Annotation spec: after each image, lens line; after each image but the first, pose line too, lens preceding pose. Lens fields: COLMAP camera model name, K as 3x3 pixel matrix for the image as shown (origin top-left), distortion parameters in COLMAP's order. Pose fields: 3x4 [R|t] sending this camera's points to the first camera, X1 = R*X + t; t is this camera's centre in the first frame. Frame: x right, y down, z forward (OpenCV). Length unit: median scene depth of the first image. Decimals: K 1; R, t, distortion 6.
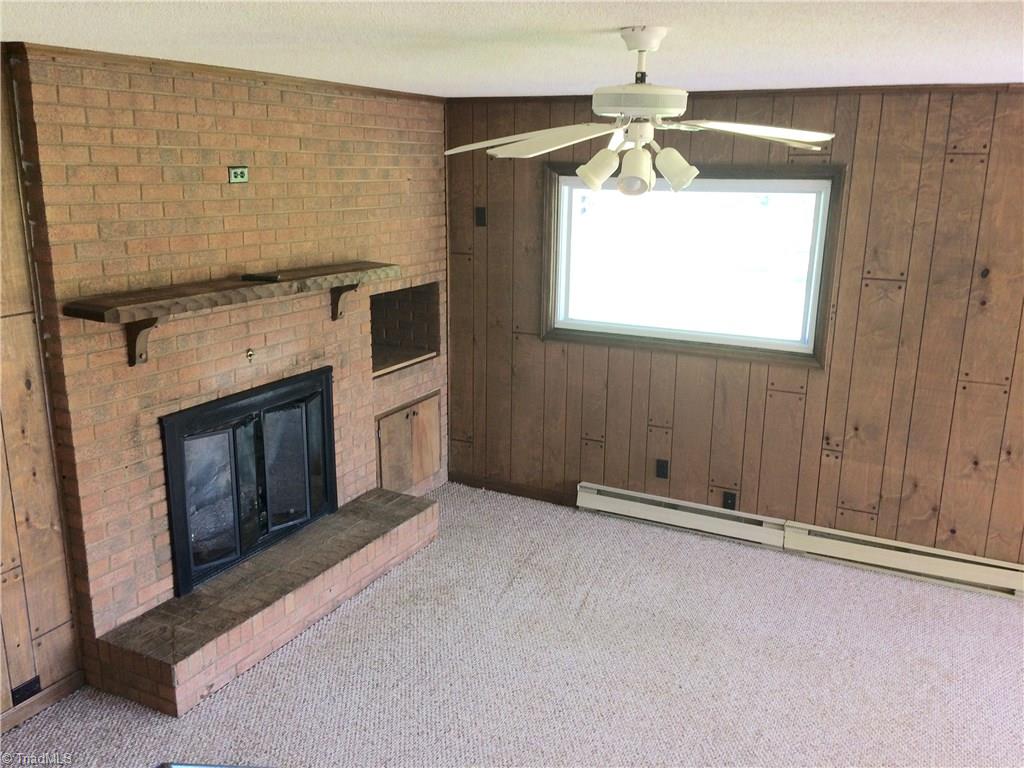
lens RADIAL K [[869.3, 0, 511.5], [0, 869.3, 381.0], [0, 0, 1]] dist [0.008277, -0.002821]
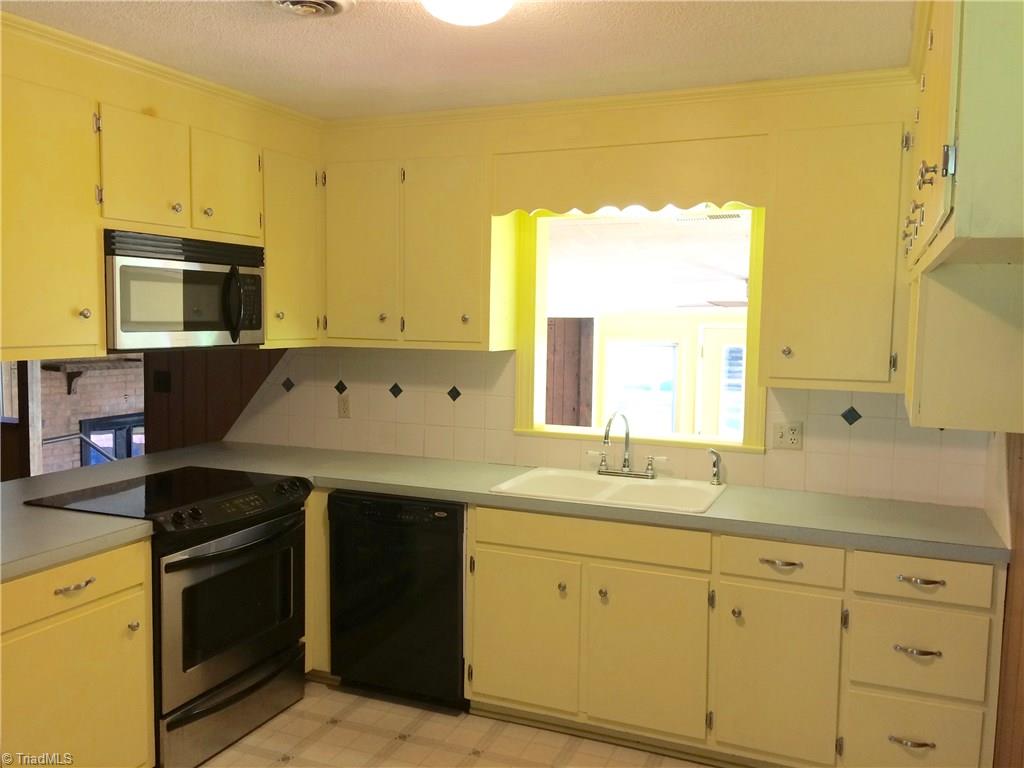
lens RADIAL K [[869.3, 0, 511.6], [0, 869.3, 386.0], [0, 0, 1]] dist [0.008277, -0.002821]
pose [[0.996758, 0.002106, 0.080428, 0.498248], [0.011199, 0.986295, -0.164613, 0.326716], [-0.079672, 0.164980, 0.983074, -1.245419]]
